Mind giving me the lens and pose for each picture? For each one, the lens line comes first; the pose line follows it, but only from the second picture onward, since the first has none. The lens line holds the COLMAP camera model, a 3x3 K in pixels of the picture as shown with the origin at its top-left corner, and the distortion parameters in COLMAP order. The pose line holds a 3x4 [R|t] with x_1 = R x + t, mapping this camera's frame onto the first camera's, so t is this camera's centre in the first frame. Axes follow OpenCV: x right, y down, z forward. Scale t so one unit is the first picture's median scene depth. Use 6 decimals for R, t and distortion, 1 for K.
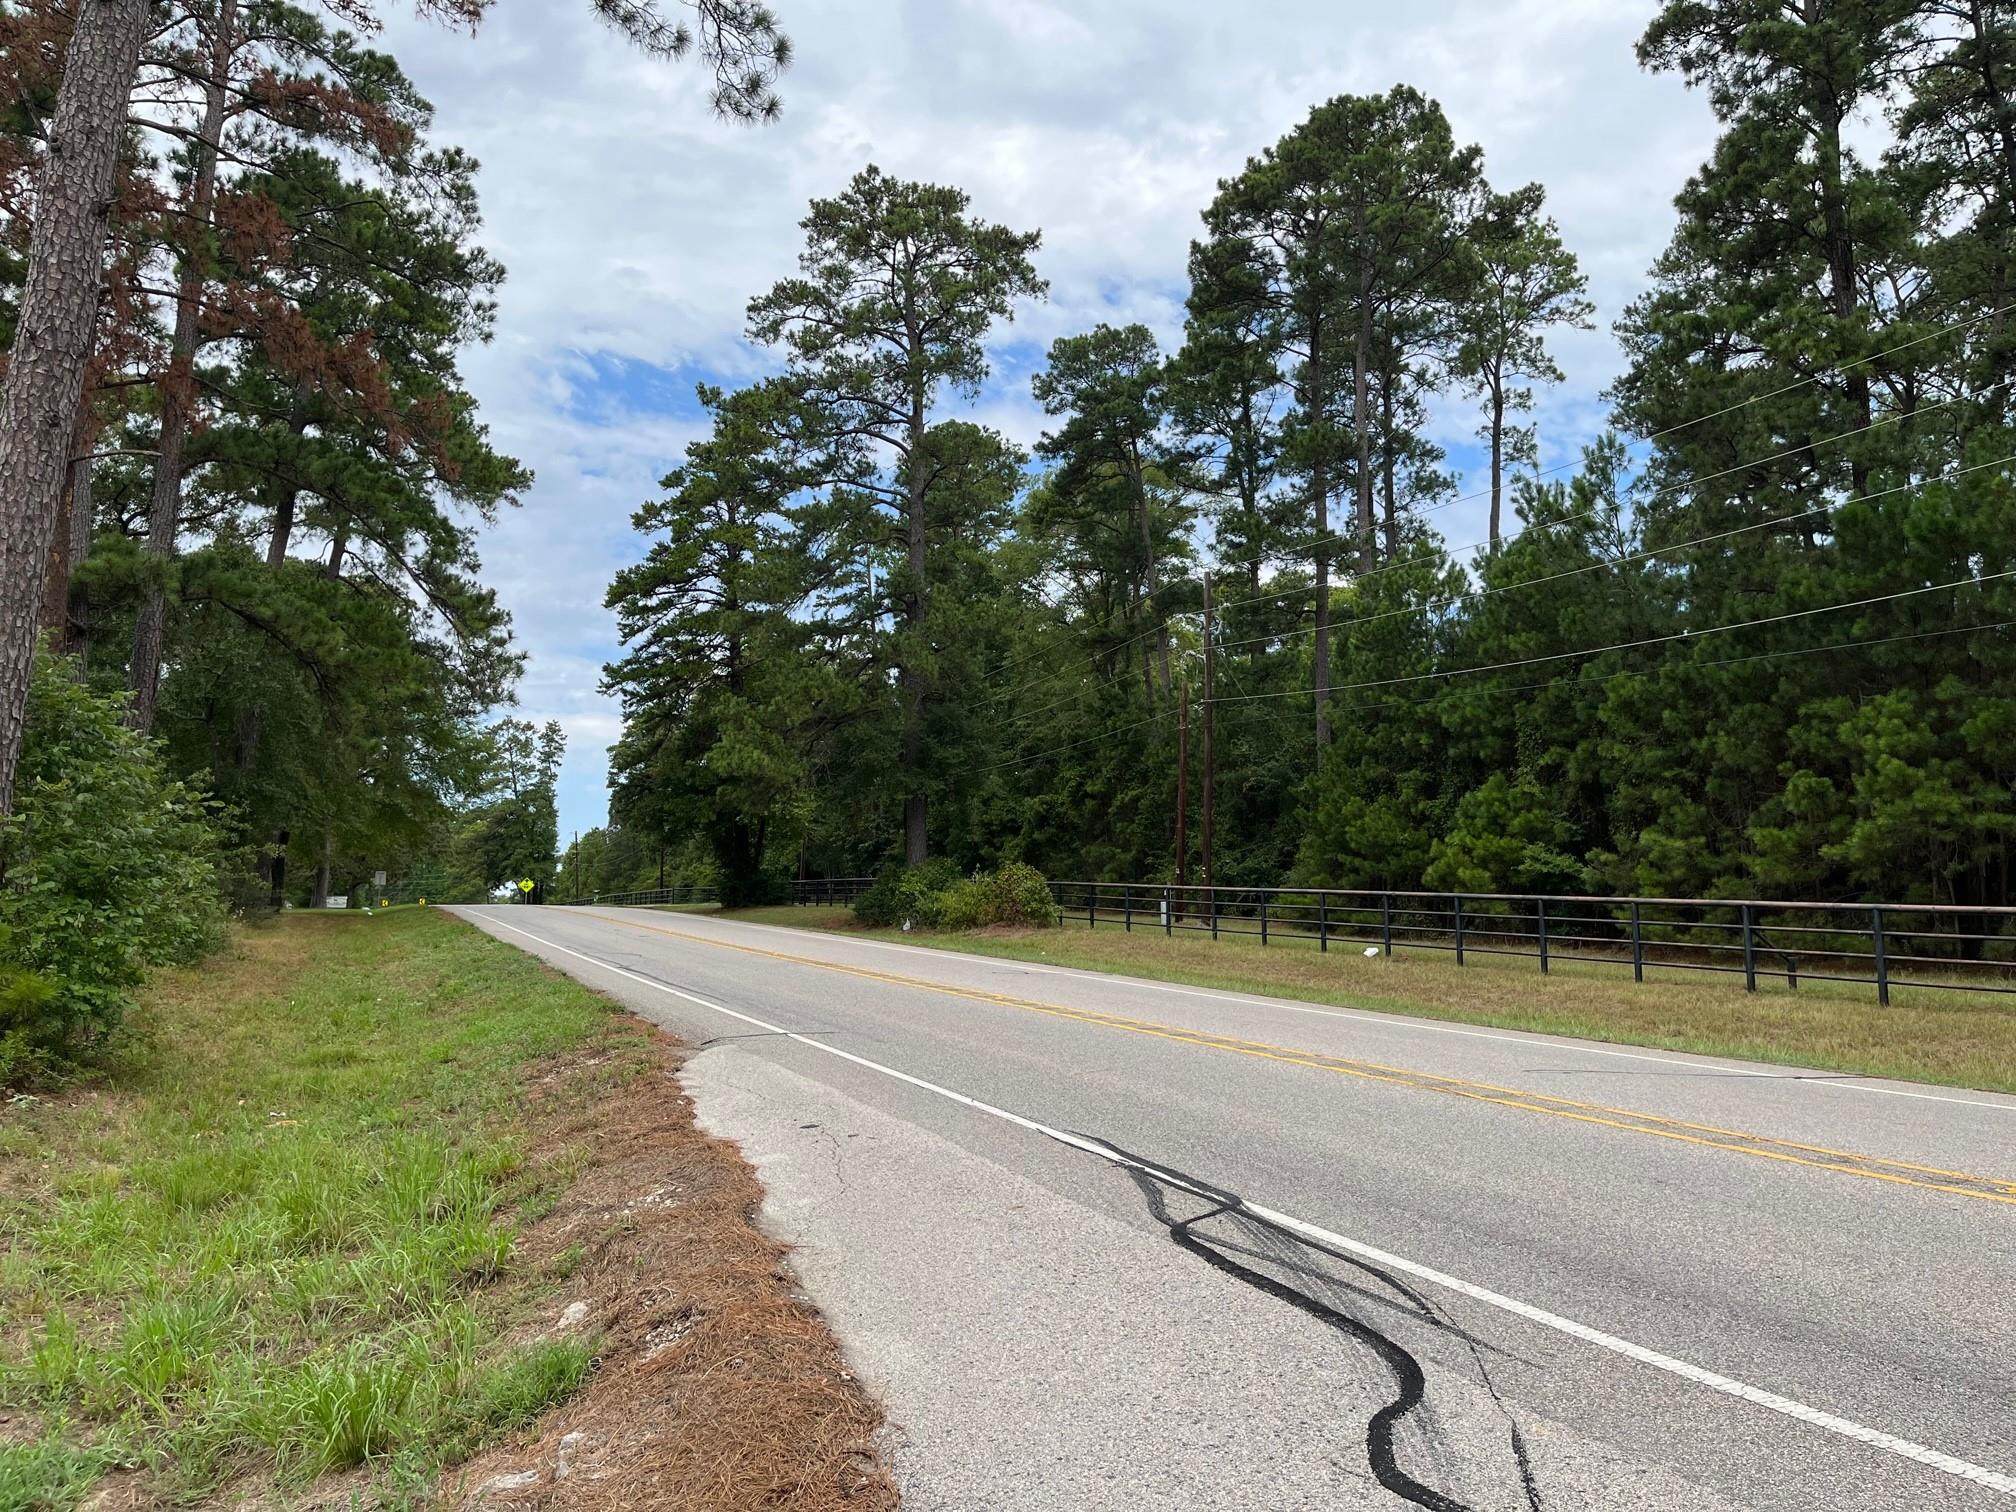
lens RADIAL K [[1517.8, 0, 989.3], [0, 1517.8, 744.2], [0, 0, 1]] dist [0.074170, -0.132378]
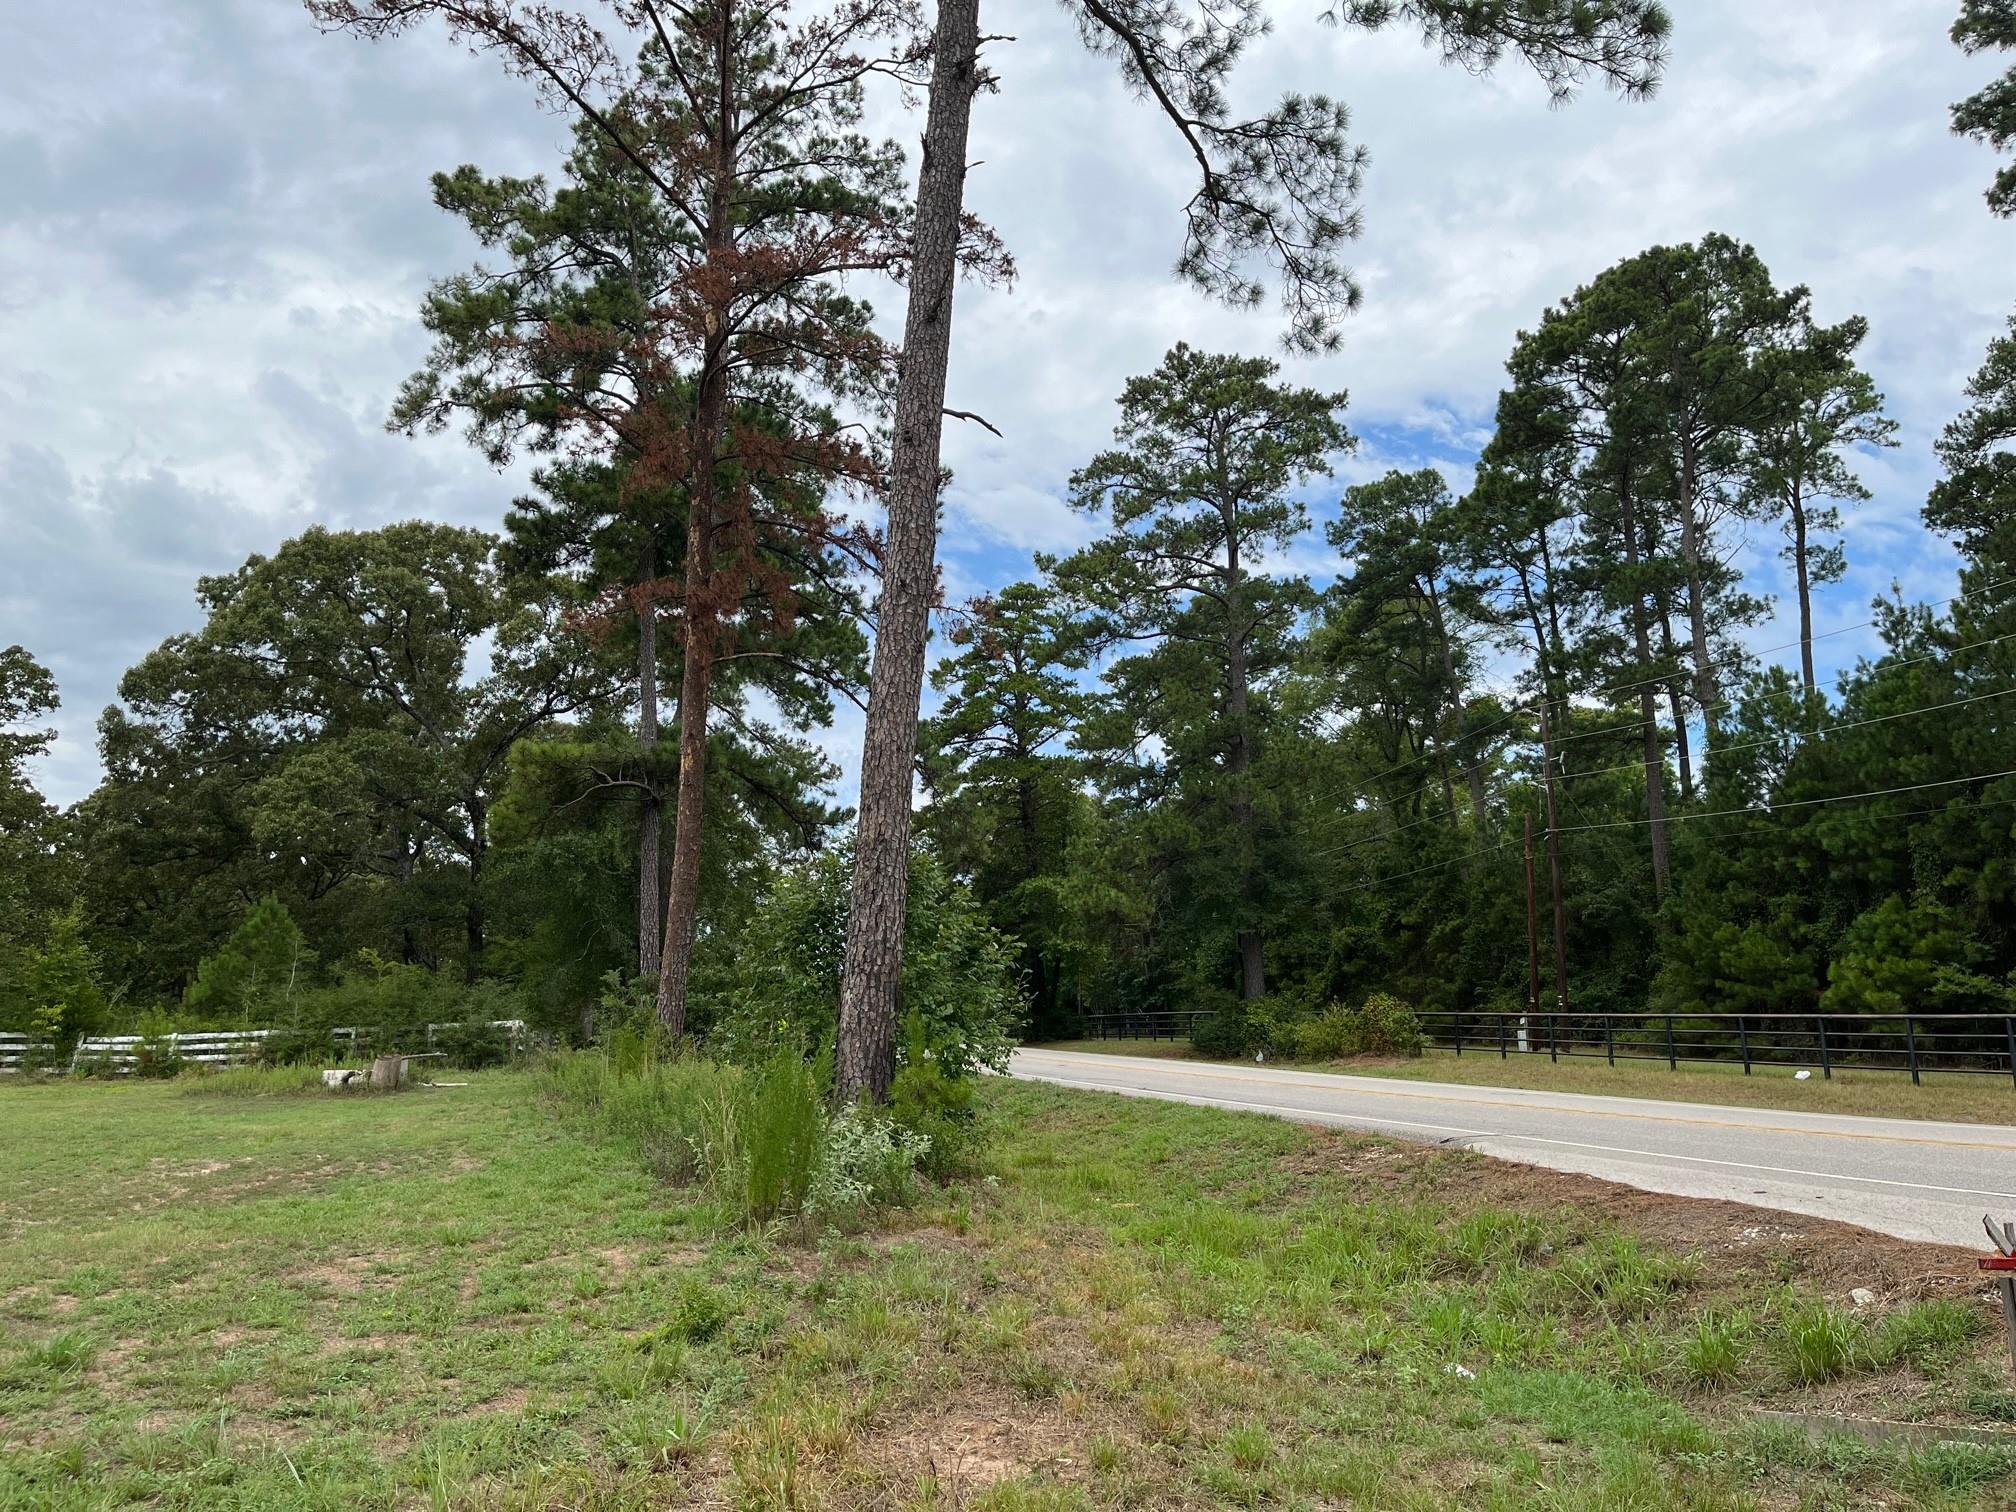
lens RADIAL K [[1513.5, 0, 985.7], [0, 1513.5, 755.9], [0, 0, 1]] dist [0.073742, -0.107731]
pose [[0.991606, -0.037174, -0.123840, -0.089984], [0.027030, 0.996215, -0.082610, -0.003515], [0.126442, 0.078570, 0.988857, -0.053872]]
